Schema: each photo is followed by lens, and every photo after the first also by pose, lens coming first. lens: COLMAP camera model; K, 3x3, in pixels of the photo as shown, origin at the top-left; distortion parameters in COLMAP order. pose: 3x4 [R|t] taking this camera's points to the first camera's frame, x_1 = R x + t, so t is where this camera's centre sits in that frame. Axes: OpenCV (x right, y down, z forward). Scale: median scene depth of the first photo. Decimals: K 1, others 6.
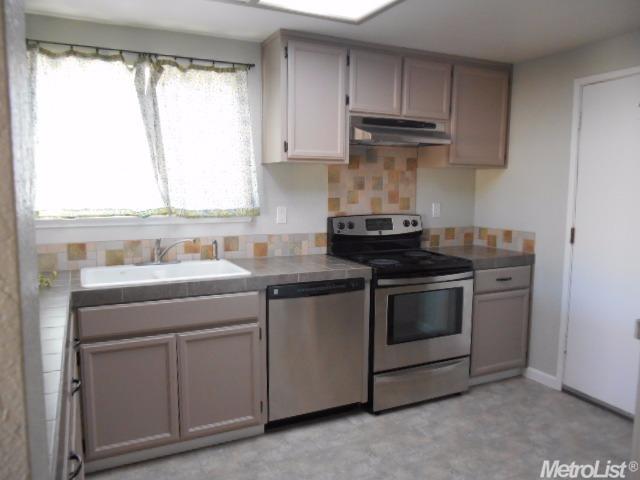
lens RADIAL K [[490.9, 0, 320.0], [0, 490.9, 240.0], [0, 0, 1]] dist [-0.030063, 0.001328]
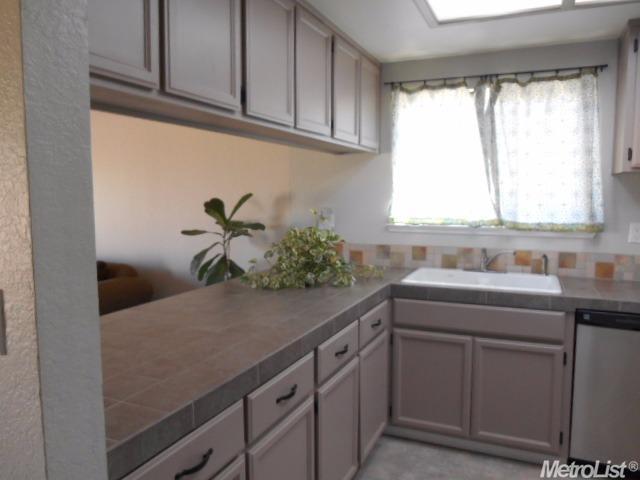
lens RADIAL K [[490.9, 0, 320.0], [0, 490.9, 240.0], [0, 0, 1]] dist [-0.030063, 0.001328]
pose [[0.644624, 0.067923, -0.761476, 0.241490], [-0.082291, 0.996423, 0.019217, -0.010899], [0.760058, 0.050275, 0.647908, 0.037573]]
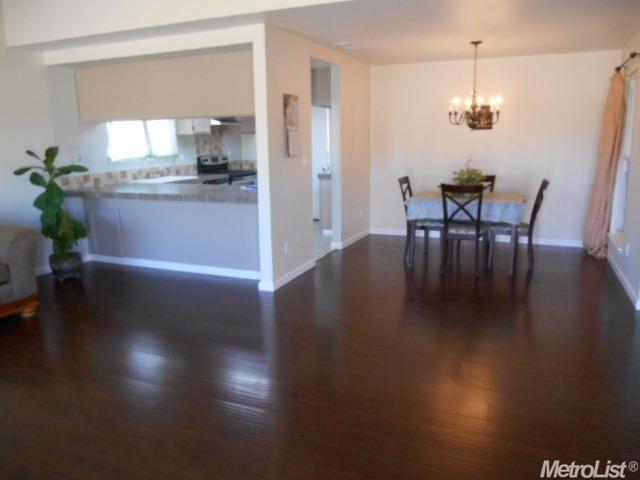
lens RADIAL K [[490.9, 0, 320.0], [0, 490.9, 240.0], [0, 0, 1]] dist [-0.030063, 0.001328]
pose [[0.756960, -0.150356, 0.635929, -1.266250], [0.092460, 0.988022, 0.123545, 0.125780], [-0.646887, -0.034720, 0.761795, -1.356380]]
